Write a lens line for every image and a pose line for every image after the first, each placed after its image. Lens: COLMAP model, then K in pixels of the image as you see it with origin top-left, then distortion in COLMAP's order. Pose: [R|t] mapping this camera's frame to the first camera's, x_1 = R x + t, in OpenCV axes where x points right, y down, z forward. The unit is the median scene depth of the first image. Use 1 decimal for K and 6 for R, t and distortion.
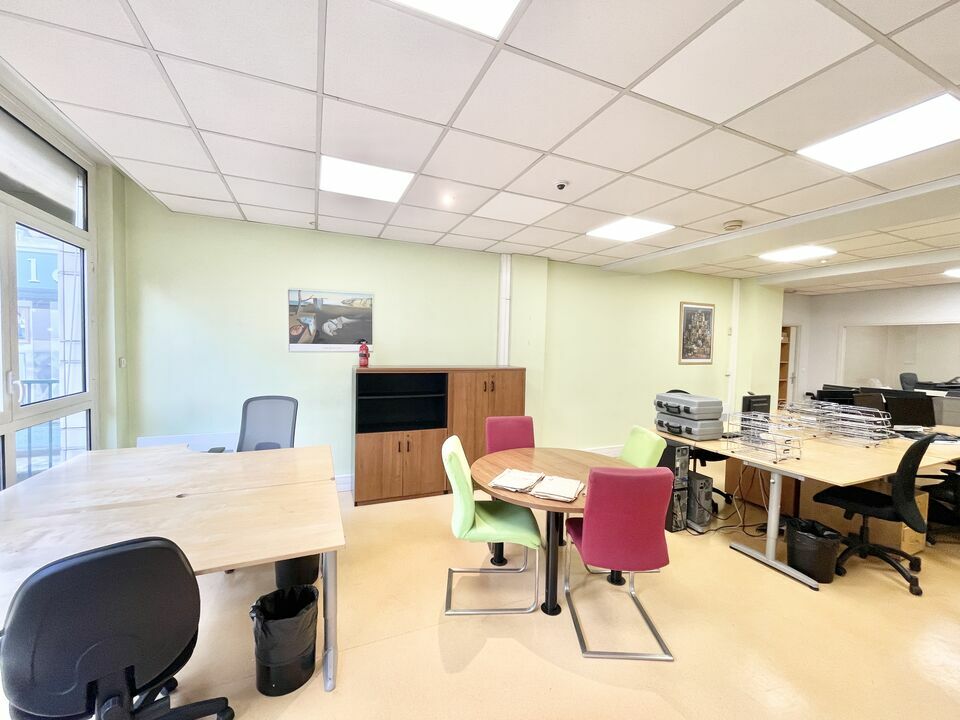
lens RADIAL K [[390.5, 0, 480.0], [0, 390.5, 360.0], [0, 0, 1]] dist [0.000218, -0.000019]
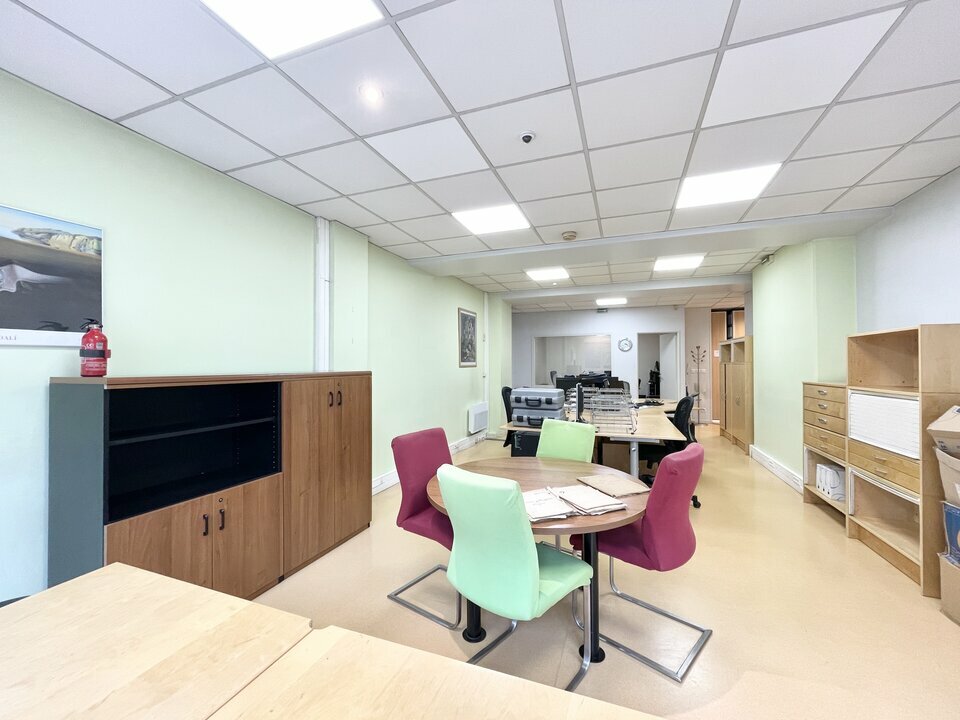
lens RADIAL K [[396.1, 0, 483.0], [0, 396.1, 359.9], [0, 0, 1]] dist [-0.003789, -0.000481]
pose [[0.690123, -0.016355, 0.723508, -0.323288], [0.048572, 0.998537, -0.023759, 0.029896], [-0.722061, 0.051539, 0.689907, 0.343431]]
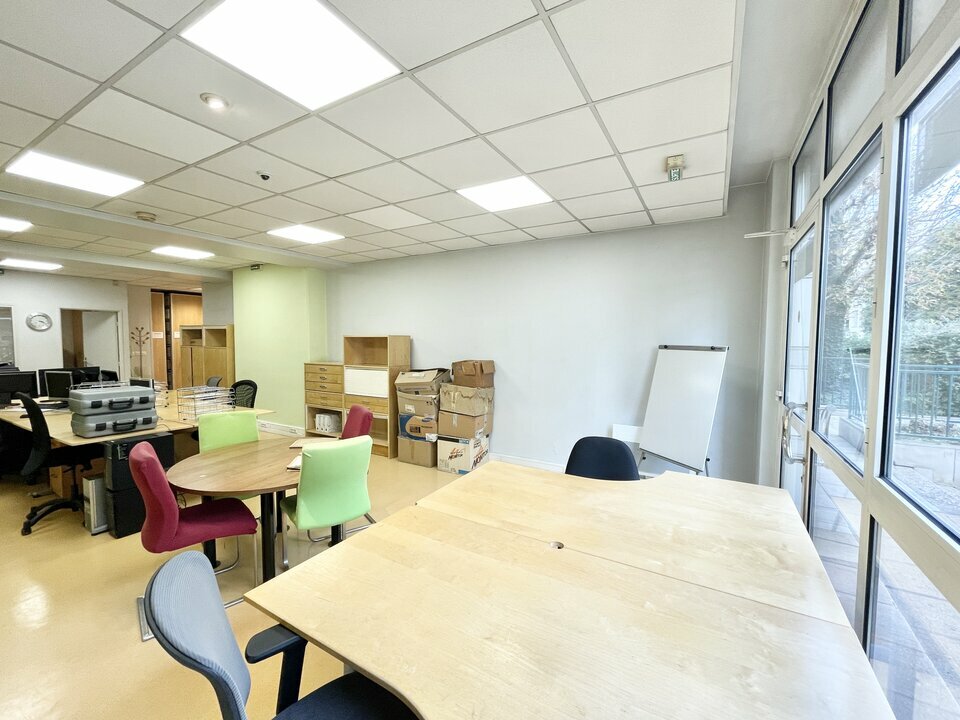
lens RADIAL K [[396.1, 0, 483.0], [0, 396.1, 359.9], [0, 0, 1]] dist [-0.003789, -0.000481]
pose [[-0.592508, -0.068136, 0.802678, -0.653309], [0.015729, 0.995248, 0.096094, -0.044989], [-0.805411, 0.069562, -0.588621, 0.795269]]
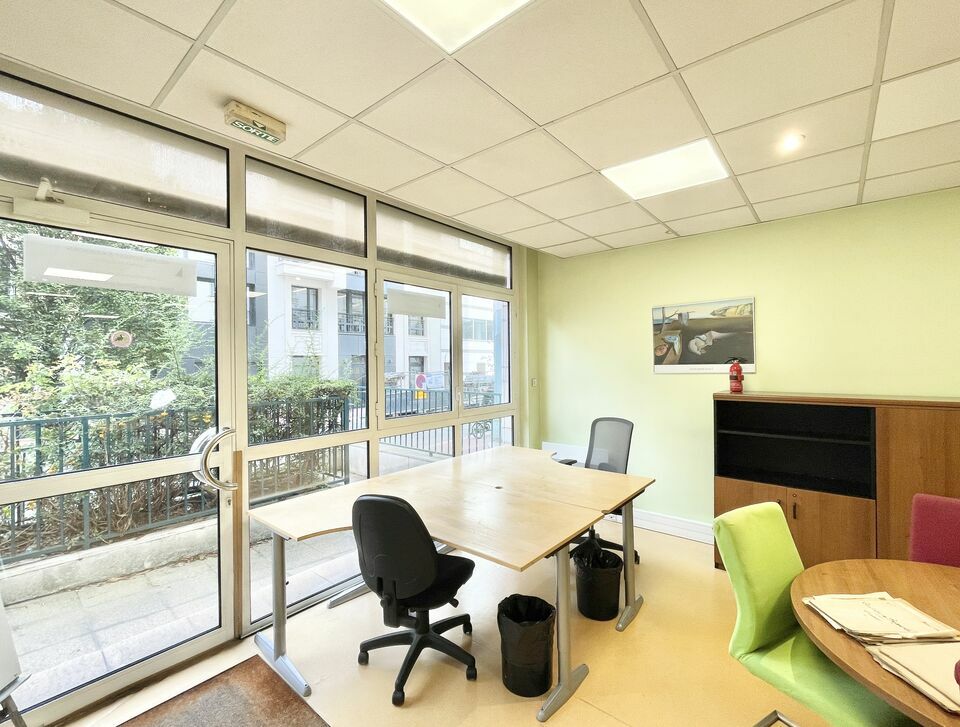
lens RADIAL K [[425.5, 0, 480.0], [0, 425.5, 363.5], [0, 0, 1]] dist [-0.001977, -0.000115]
pose [[0.447088, -0.026173, -0.894107, 0.237898], [-0.014741, 0.999221, -0.036621, -0.001981], [0.894368, 0.029553, 0.446354, 0.165945]]
